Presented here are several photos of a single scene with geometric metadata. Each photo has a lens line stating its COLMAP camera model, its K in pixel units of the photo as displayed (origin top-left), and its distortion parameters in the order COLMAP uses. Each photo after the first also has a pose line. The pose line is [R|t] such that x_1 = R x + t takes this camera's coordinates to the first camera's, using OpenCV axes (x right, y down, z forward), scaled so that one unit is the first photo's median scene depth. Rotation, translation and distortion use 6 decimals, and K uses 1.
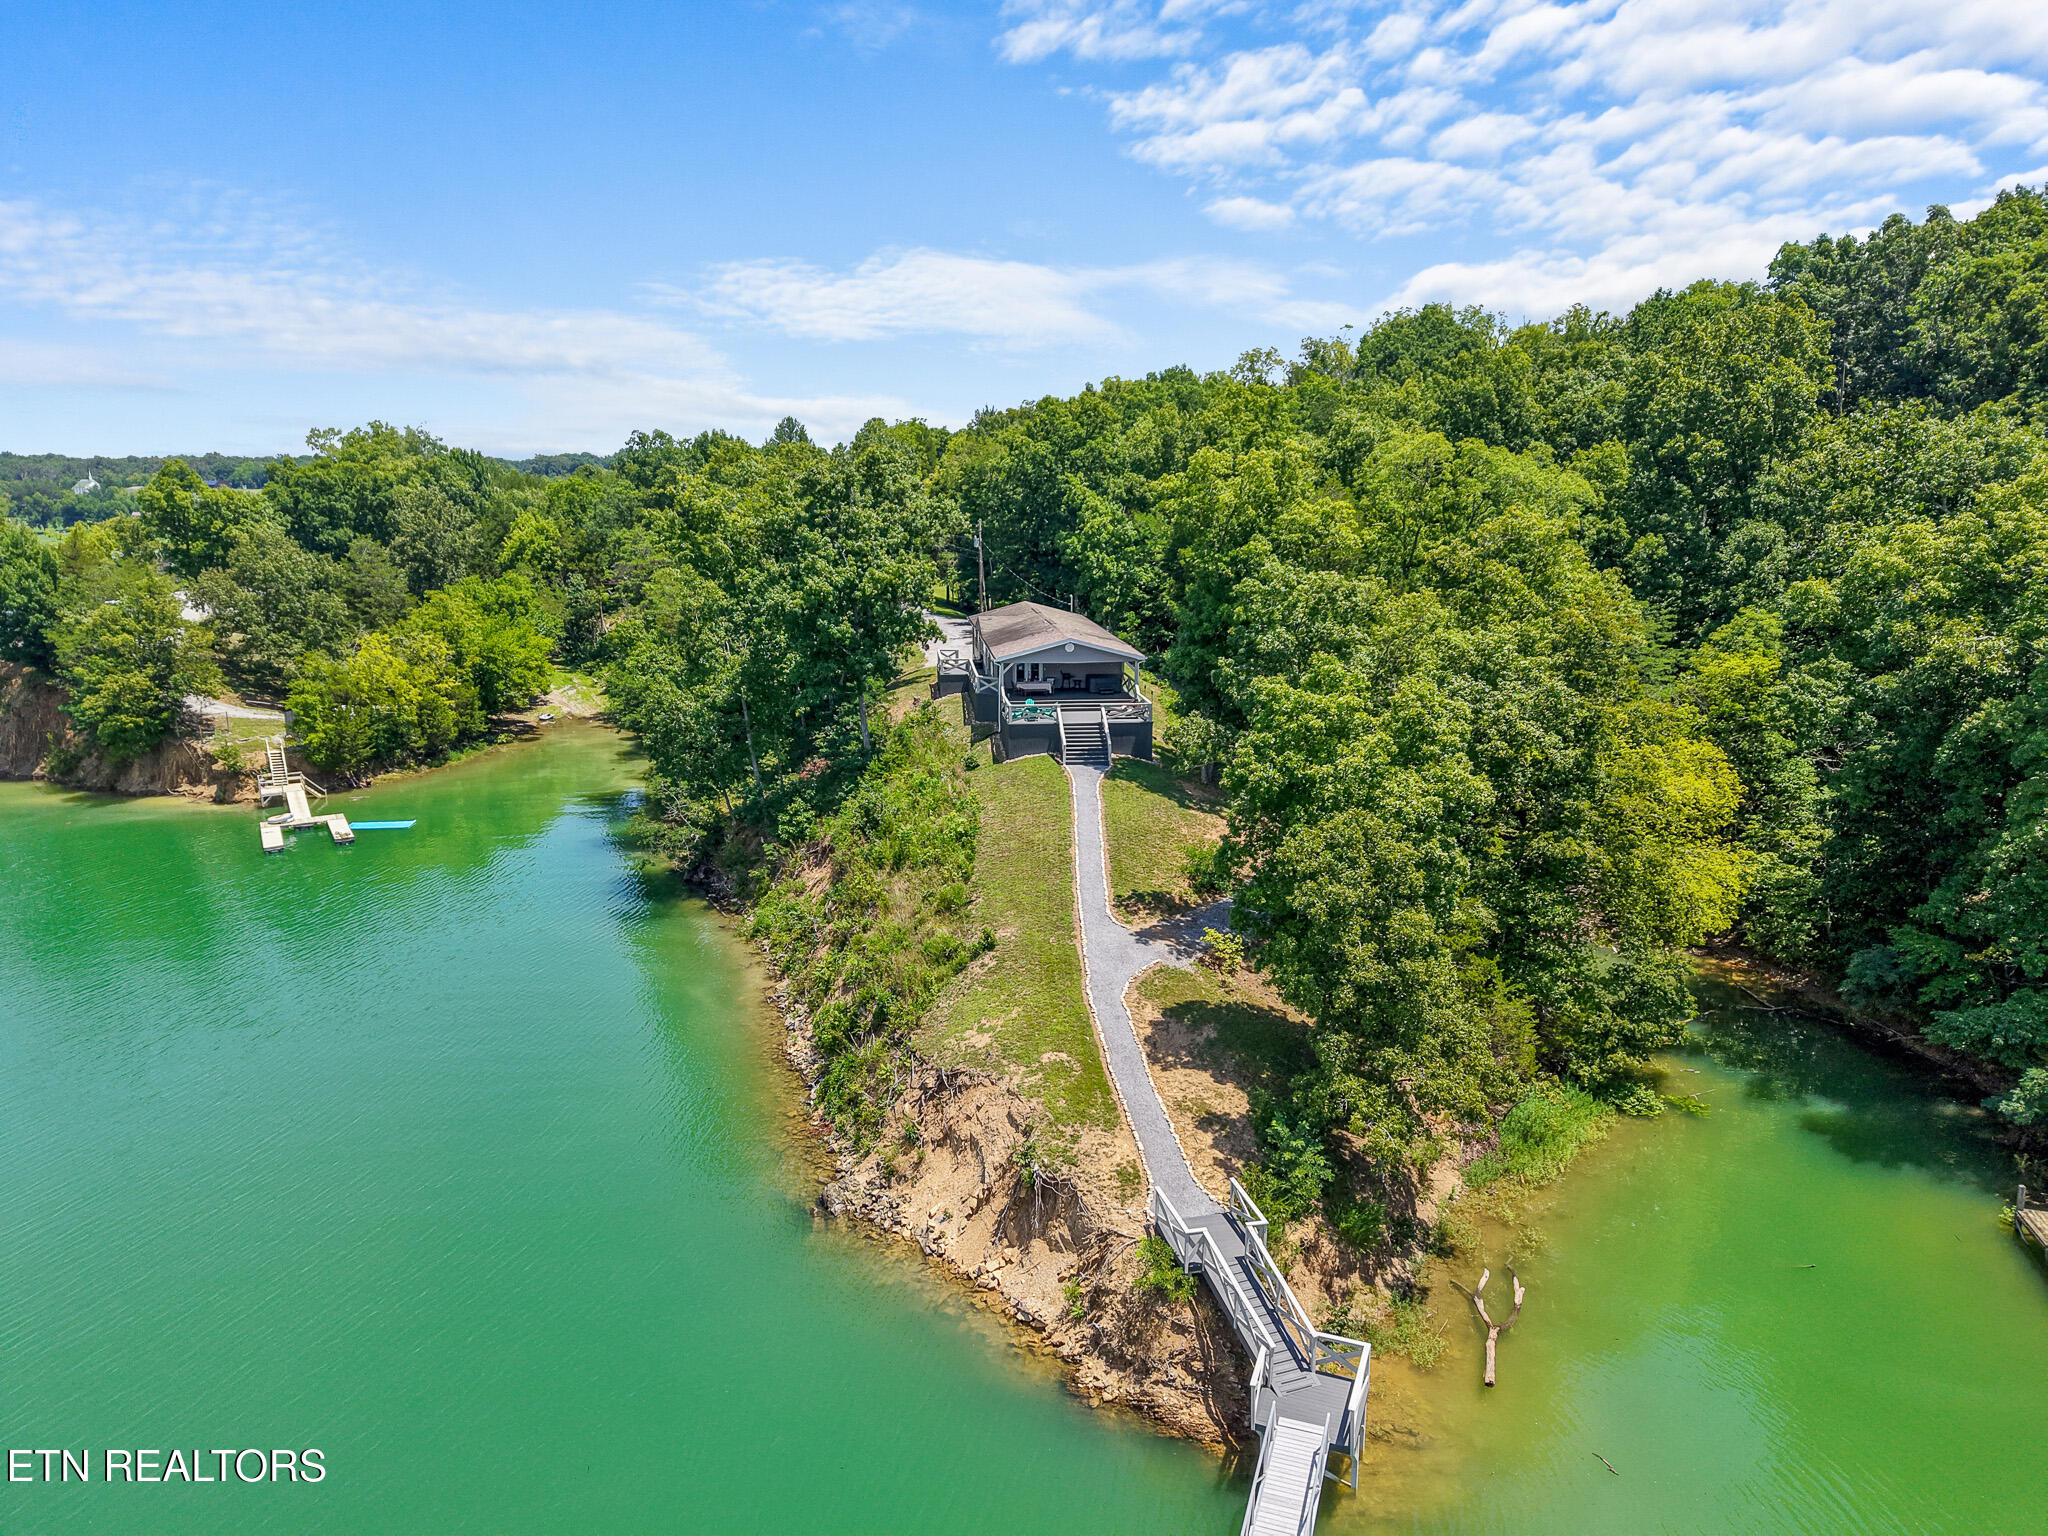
lens RADIAL K [[1390.3, 0, 1024.0], [0, 1390.3, 768.0], [0, 0, 1]] dist [0.025044, -0.001410]
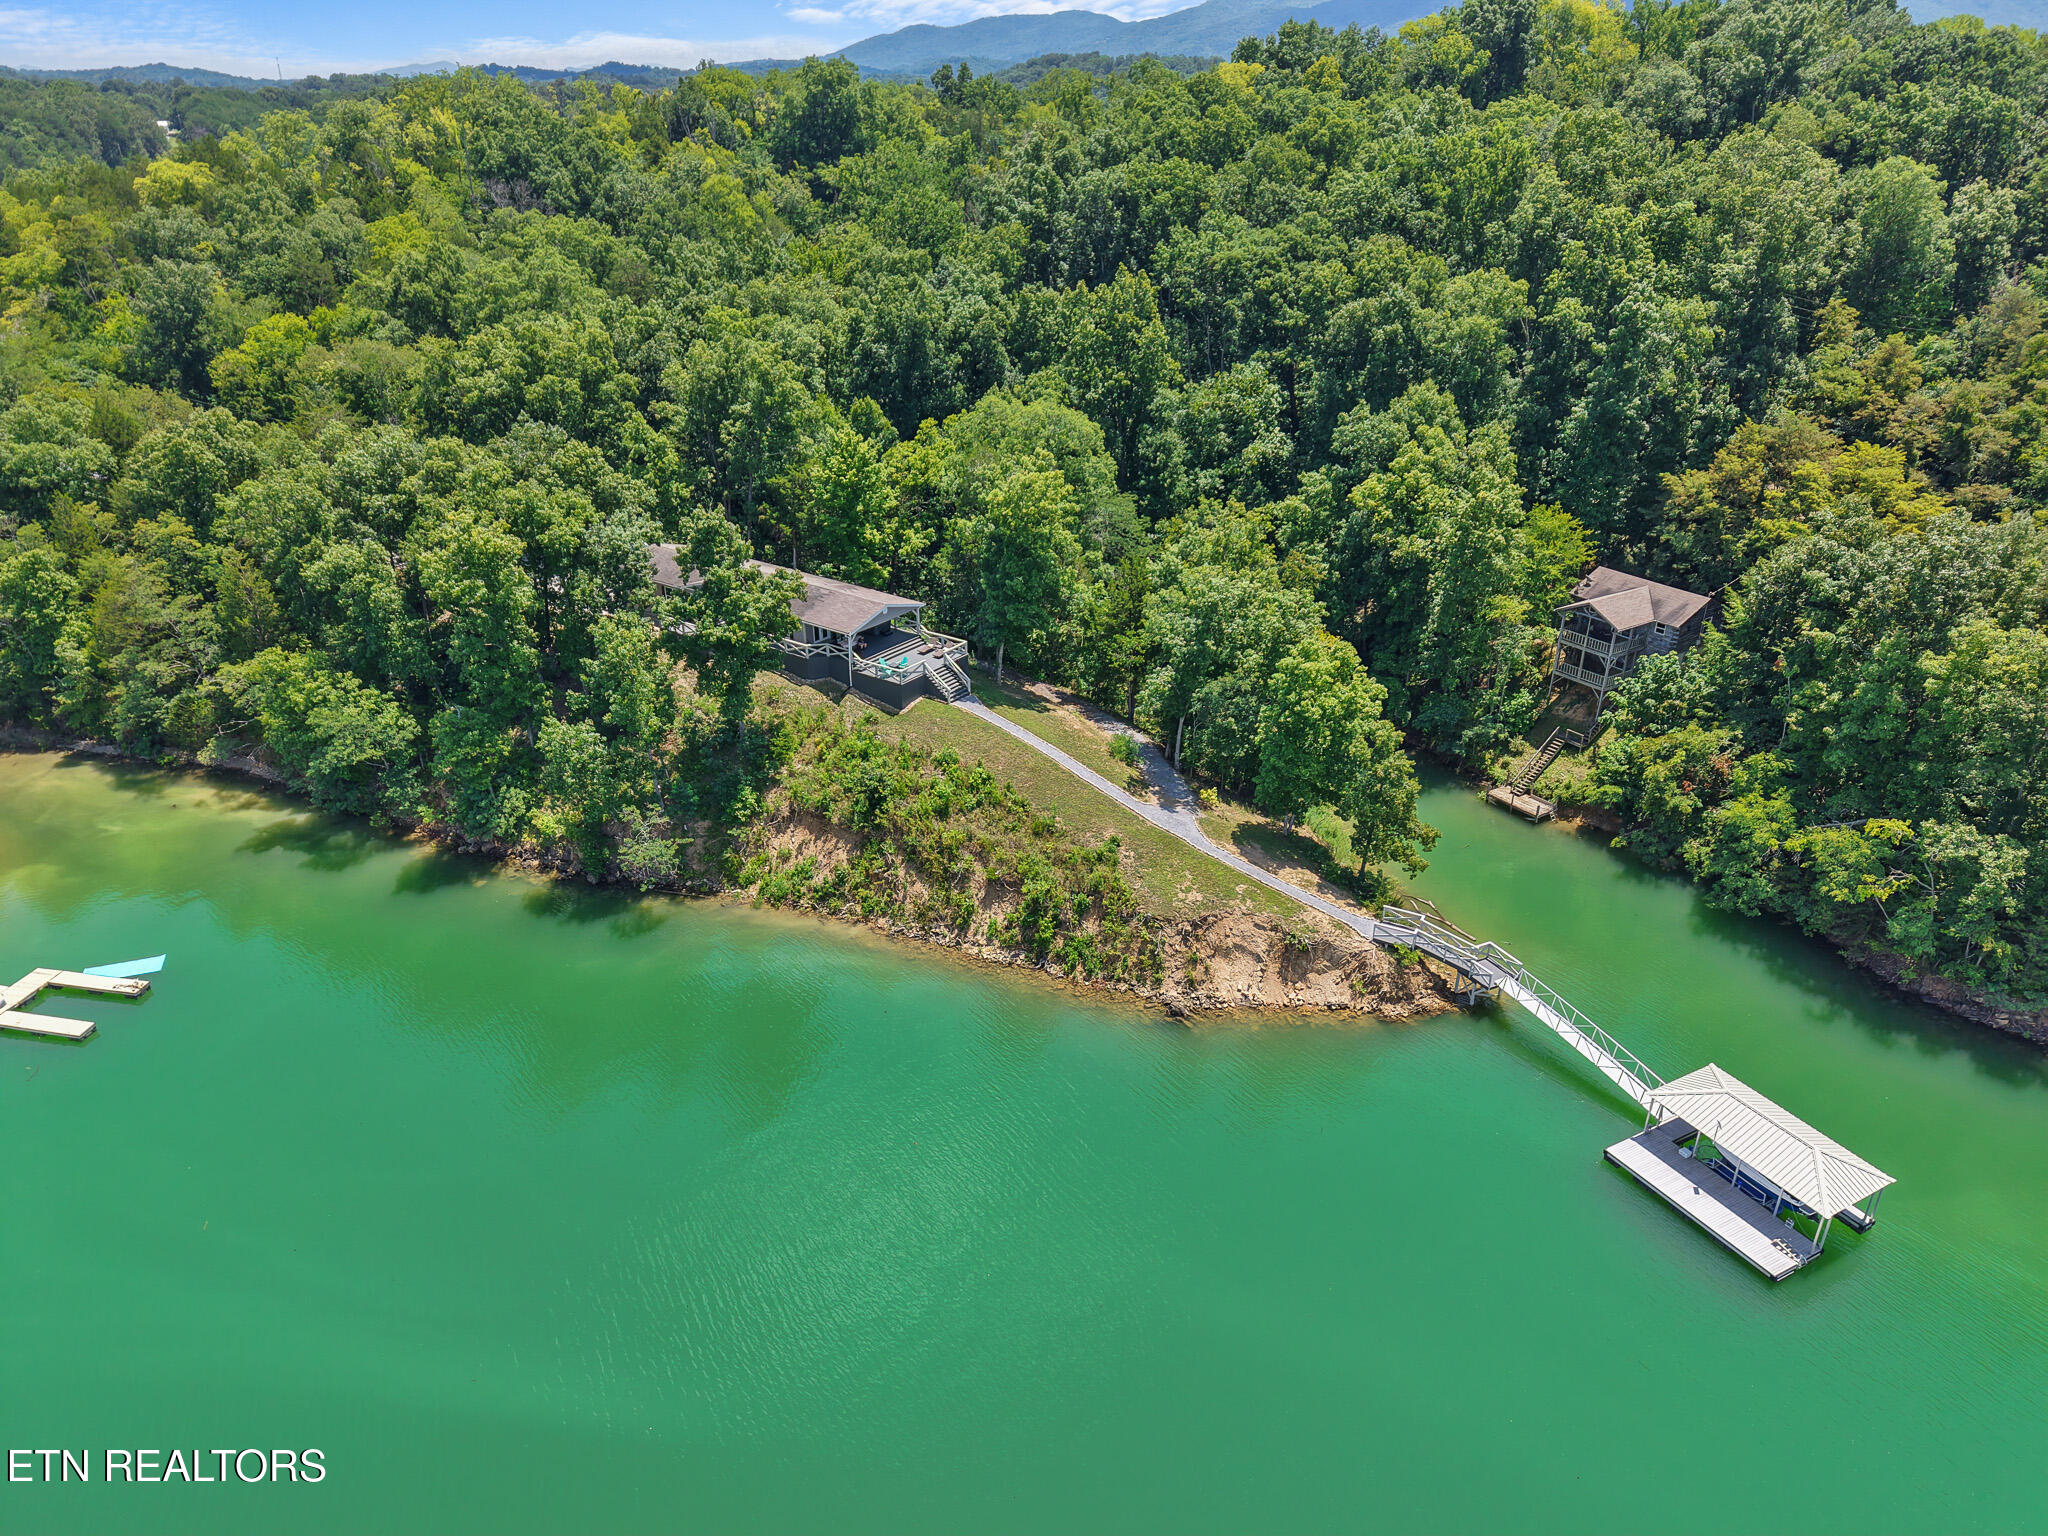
lens RADIAL K [[1381.0, 0, 1024.0], [0, 1381.0, 768.0], [0, 0, 1]] dist [0.014451, -0.006694]
pose [[0.658440, -0.317463, 0.682403, -0.813039], [0.142417, 0.942861, 0.301216, -0.317306], [-0.739036, -0.101147, 0.666029, 0.010600]]
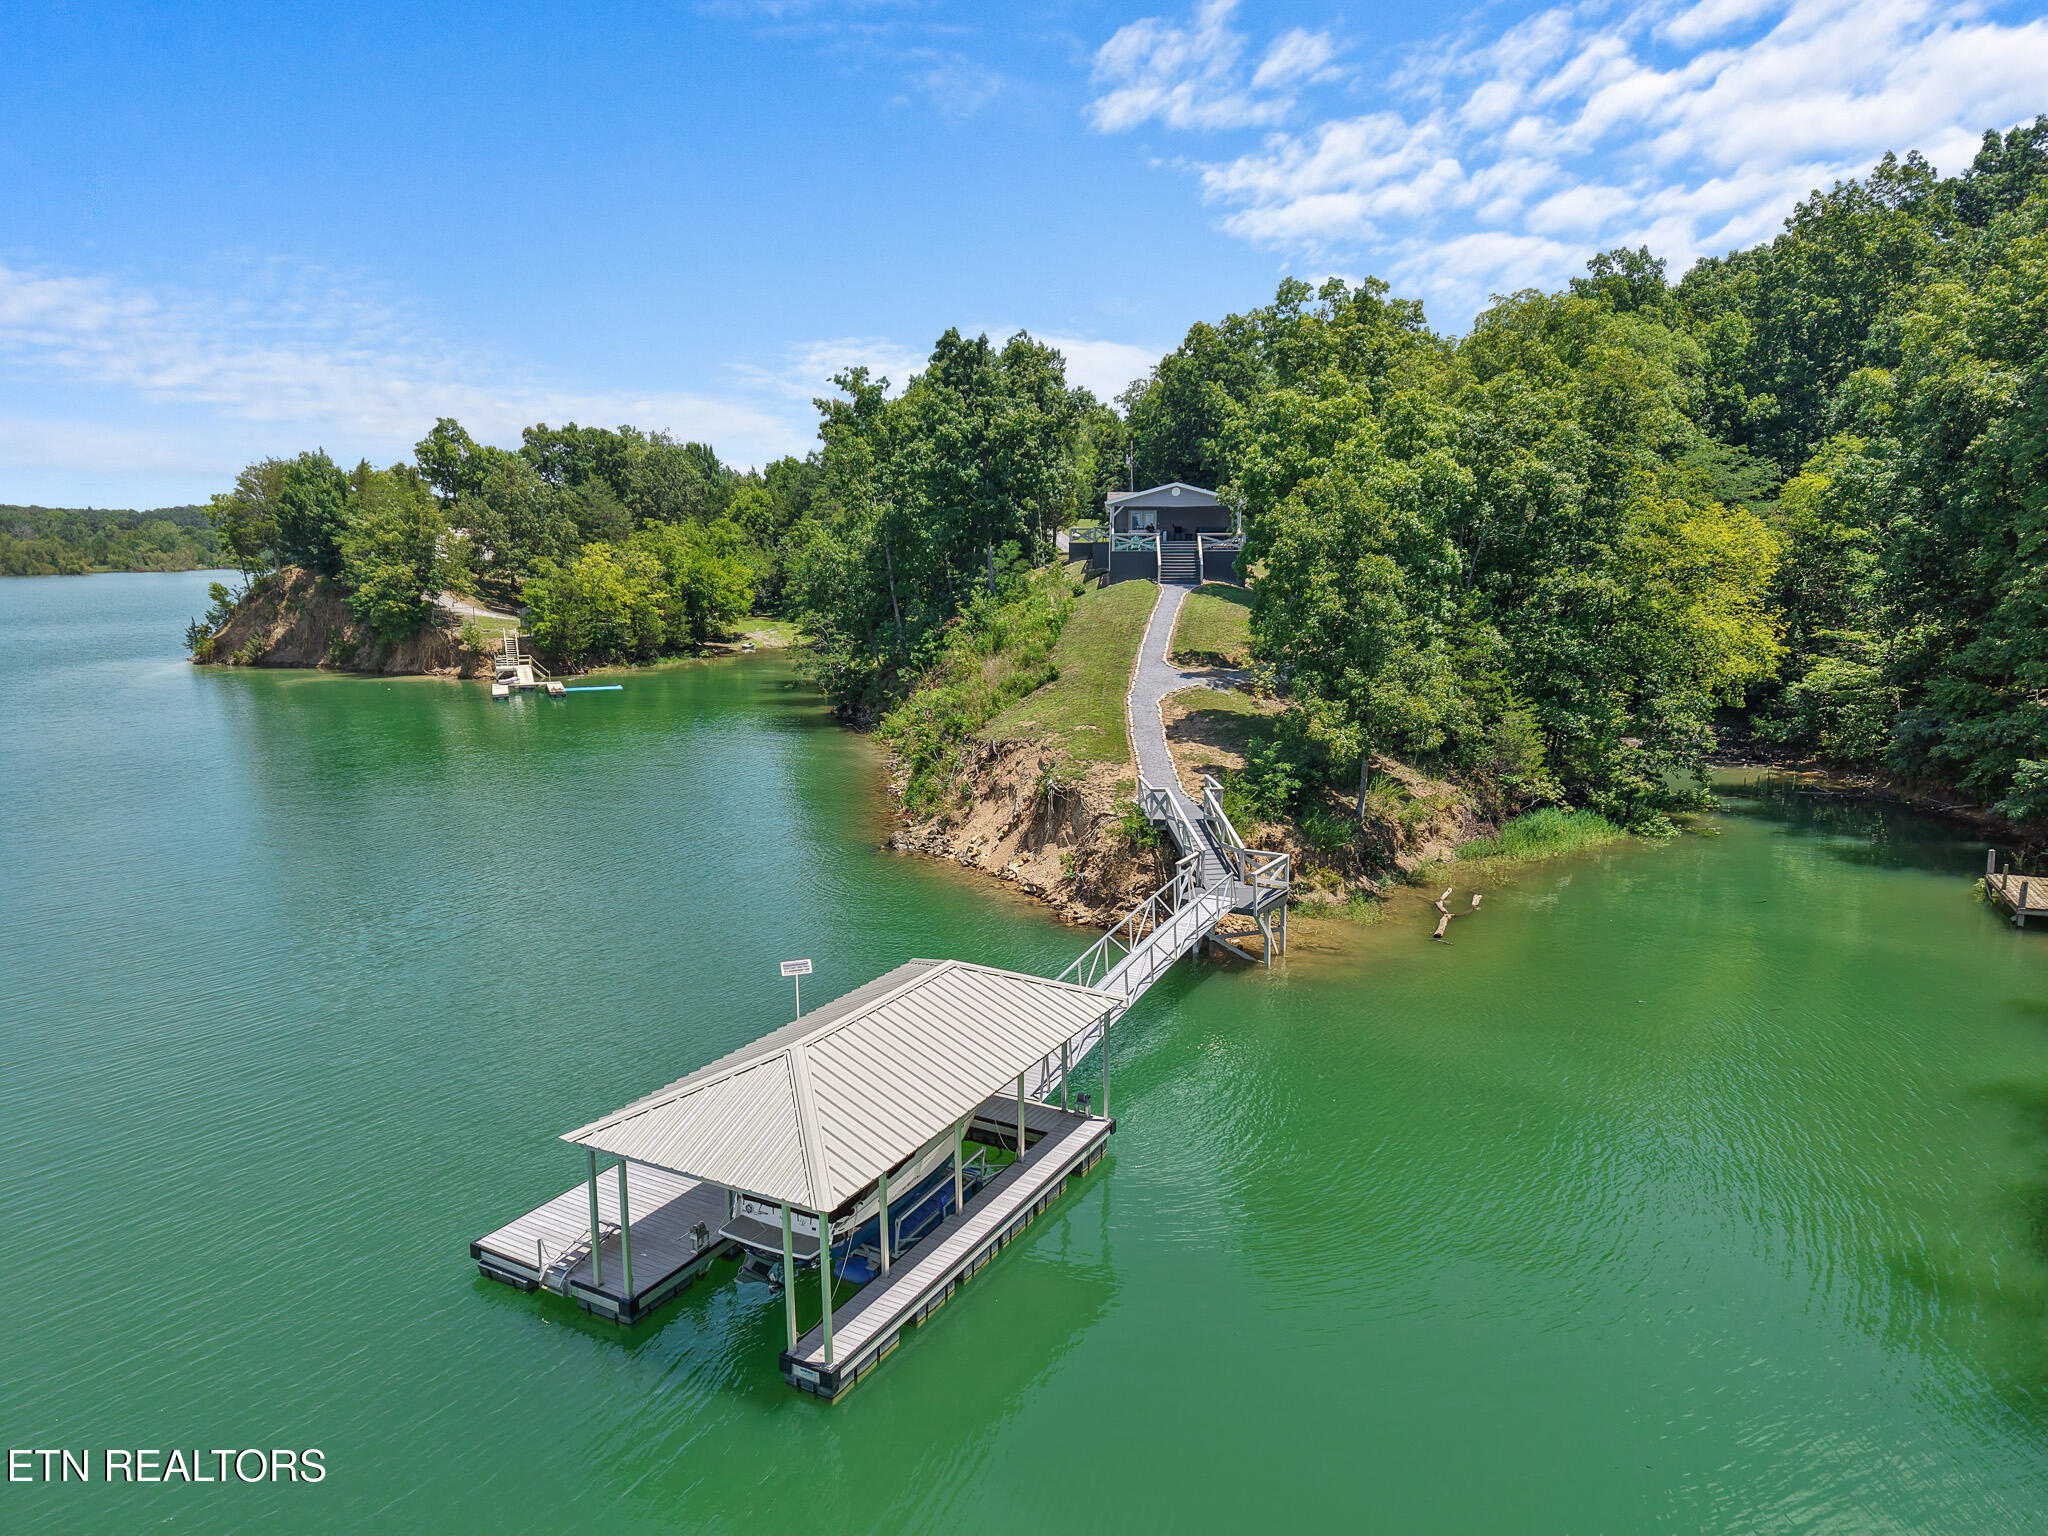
lens RADIAL K [[1384.9, 0, 1024.0], [0, 1384.9, 768.0], [0, 0, 1]] dist [0.074123, -0.077905]
pose [[0.987110, 0.025190, -0.158047, 0.092745], [-0.031275, 0.998858, -0.036131, 0.171403], [0.156956, 0.040608, 0.986770, -0.088320]]
